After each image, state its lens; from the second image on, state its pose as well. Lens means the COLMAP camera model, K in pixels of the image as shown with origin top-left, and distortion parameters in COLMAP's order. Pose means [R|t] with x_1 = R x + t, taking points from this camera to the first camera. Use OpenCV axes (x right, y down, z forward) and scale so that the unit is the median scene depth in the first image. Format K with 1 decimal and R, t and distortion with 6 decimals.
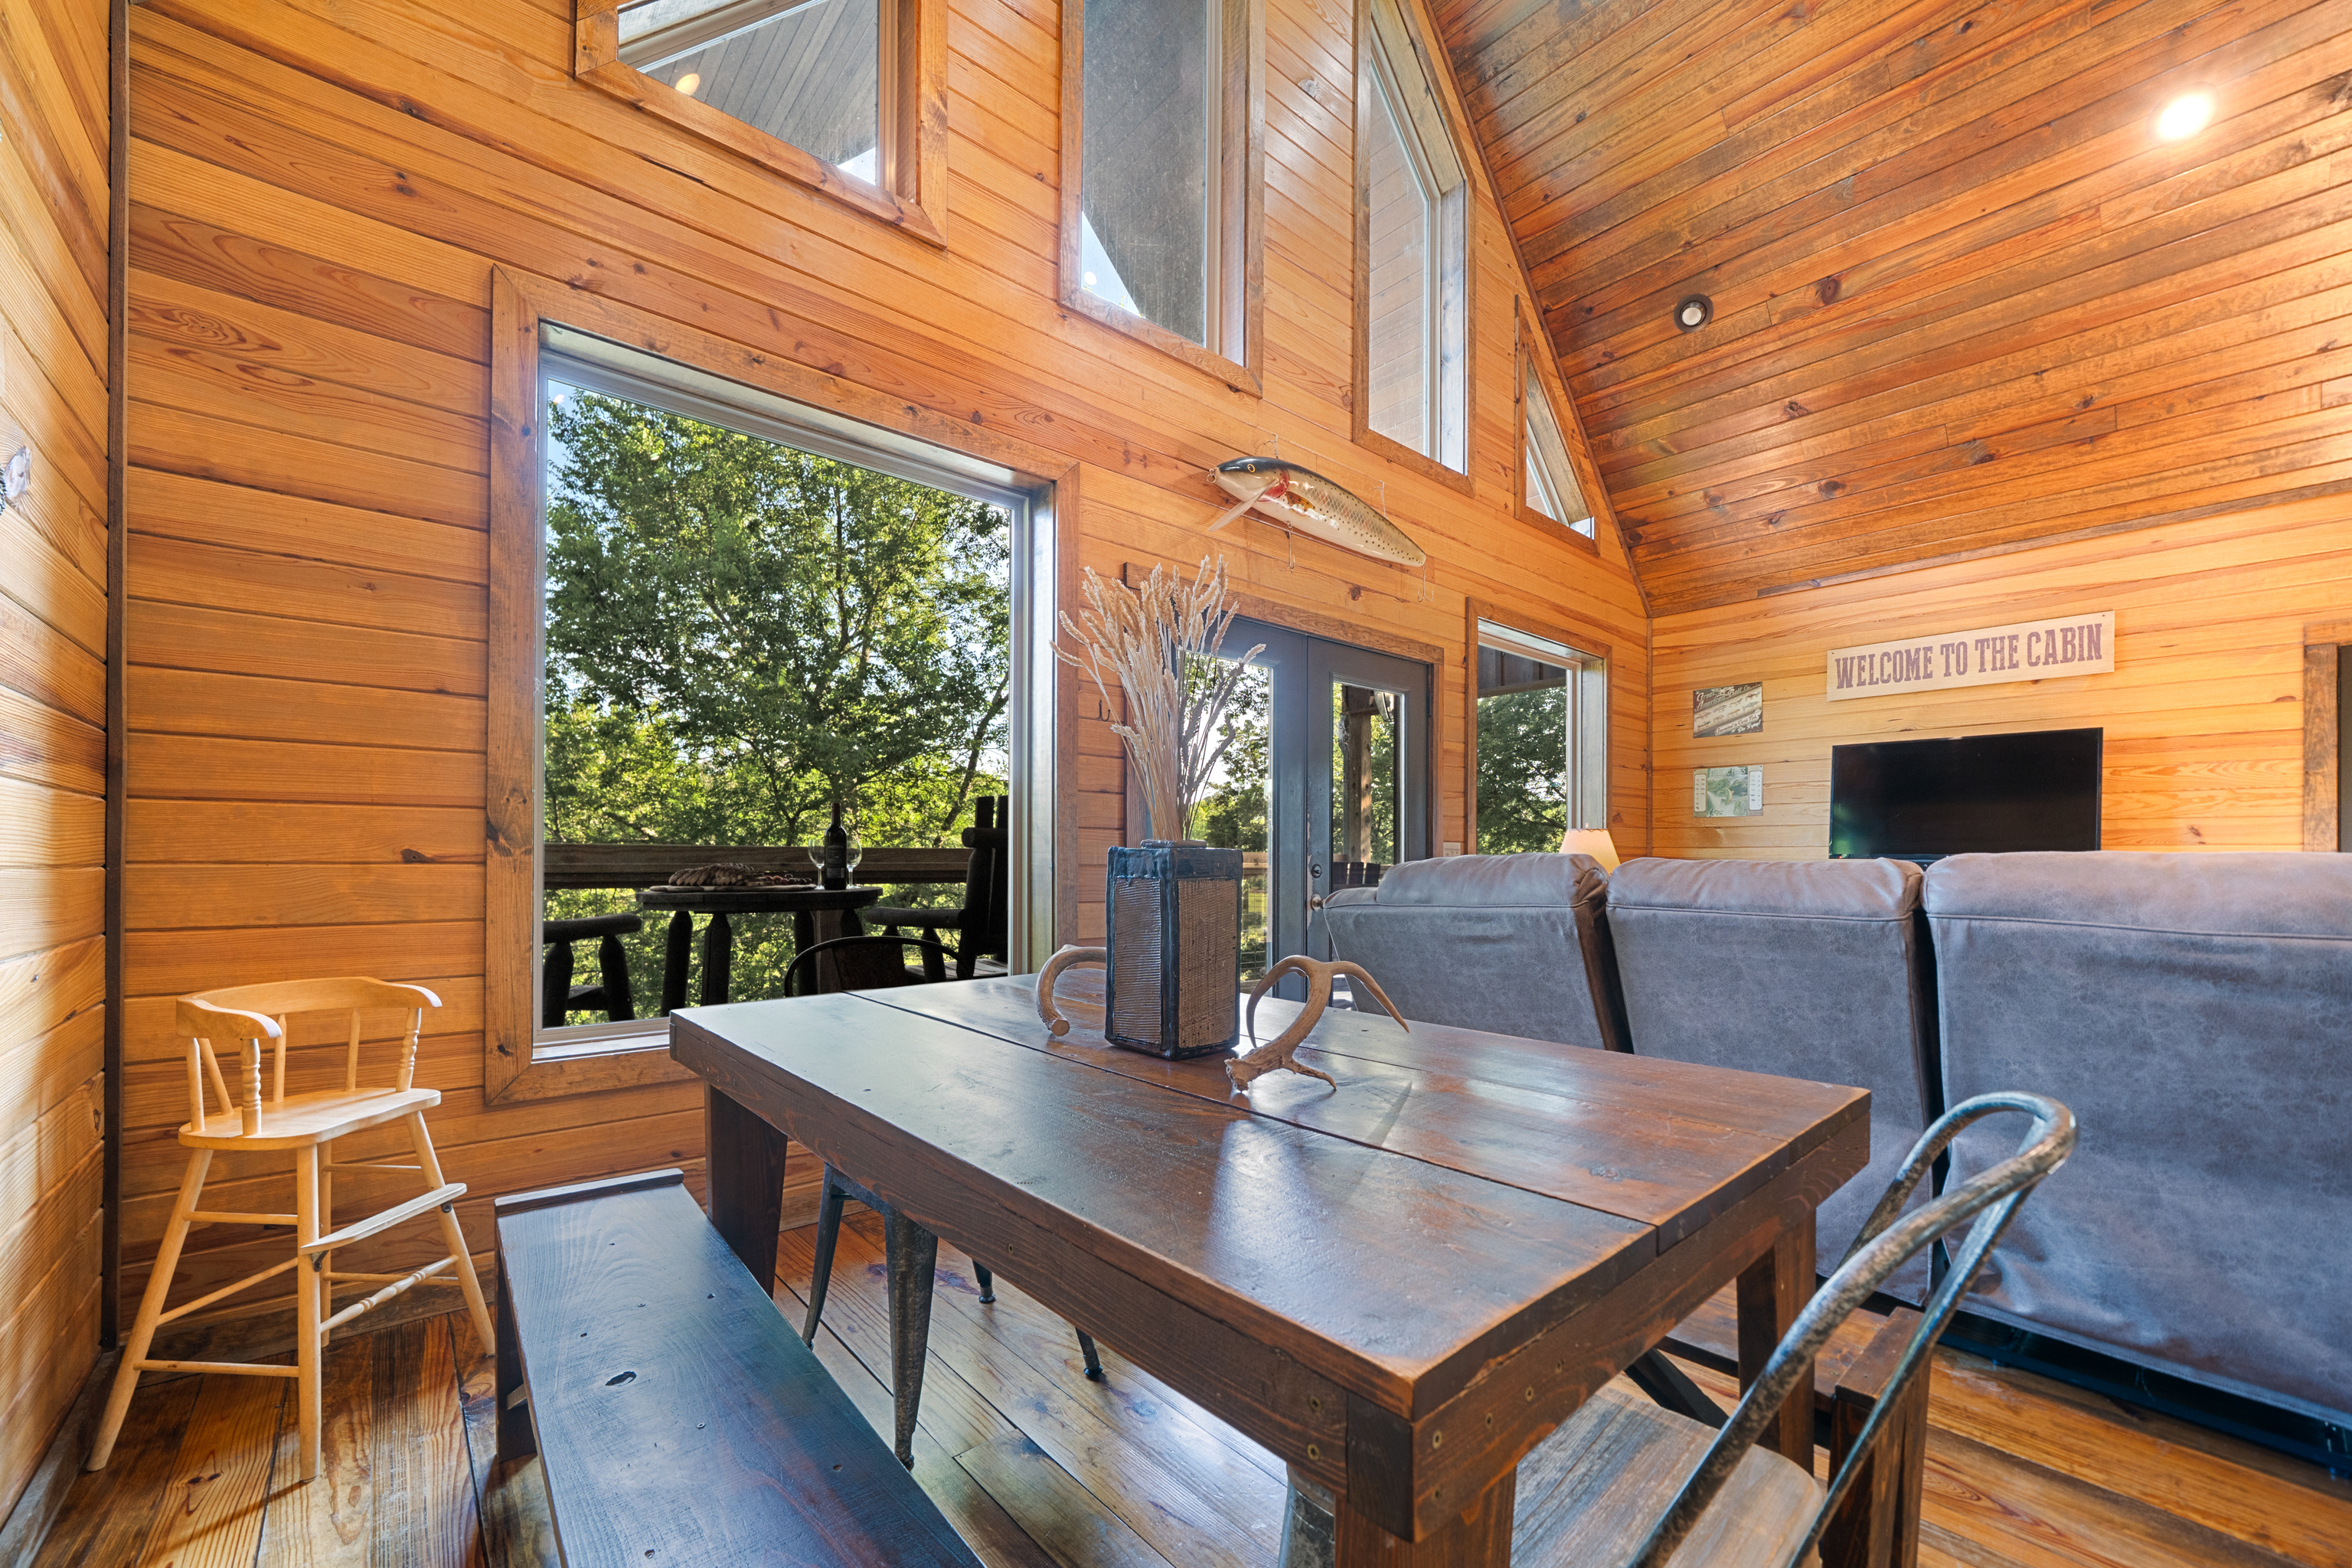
lens RADIAL K [[921.7, 0, 1231.3], [0, 921.7, 855.1], [0, 0, 1]] dist [0.002253, 0.000040]
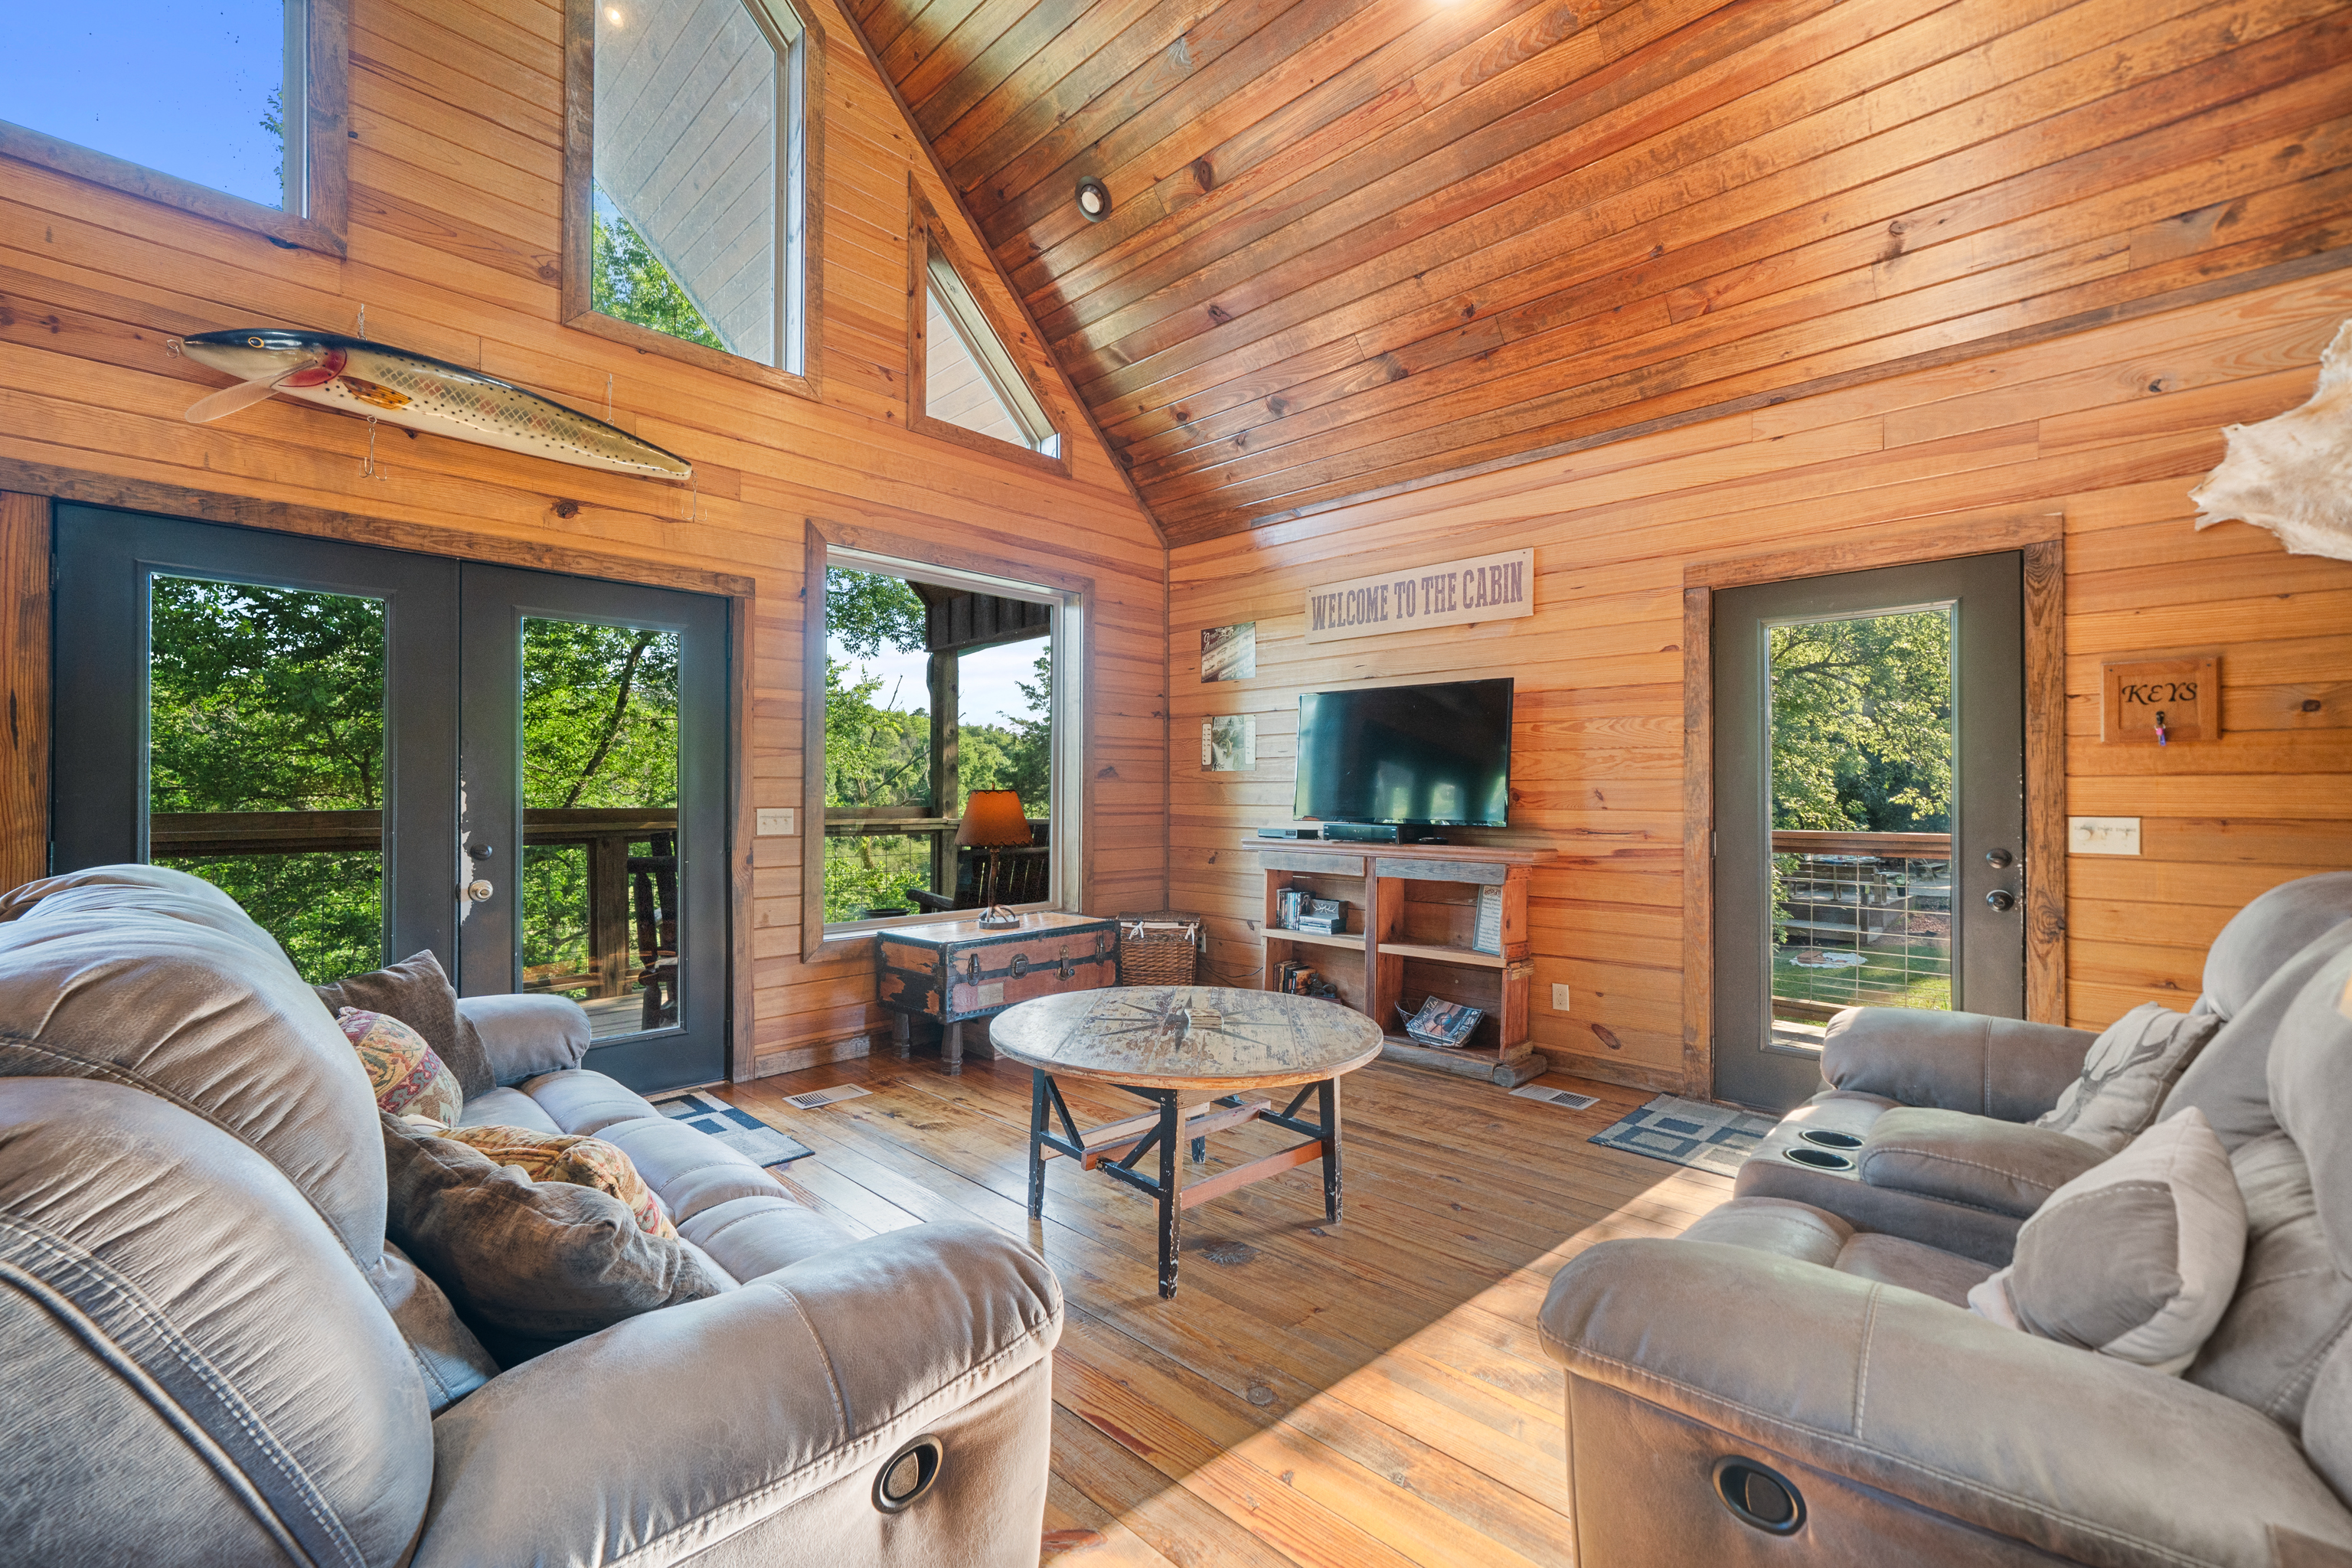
lens RADIAL K [[949.5, 0, 1171.4], [0, 949.5, 791.3], [0, 0, 1]] dist [0.002272, 0.000428]
pose [[0.997618, -0.001593, 0.068965, 0.526668], [0.001646, 0.999998, -0.000717, -0.027077], [-0.068964, 0.000829, 0.997619, 0.102177]]
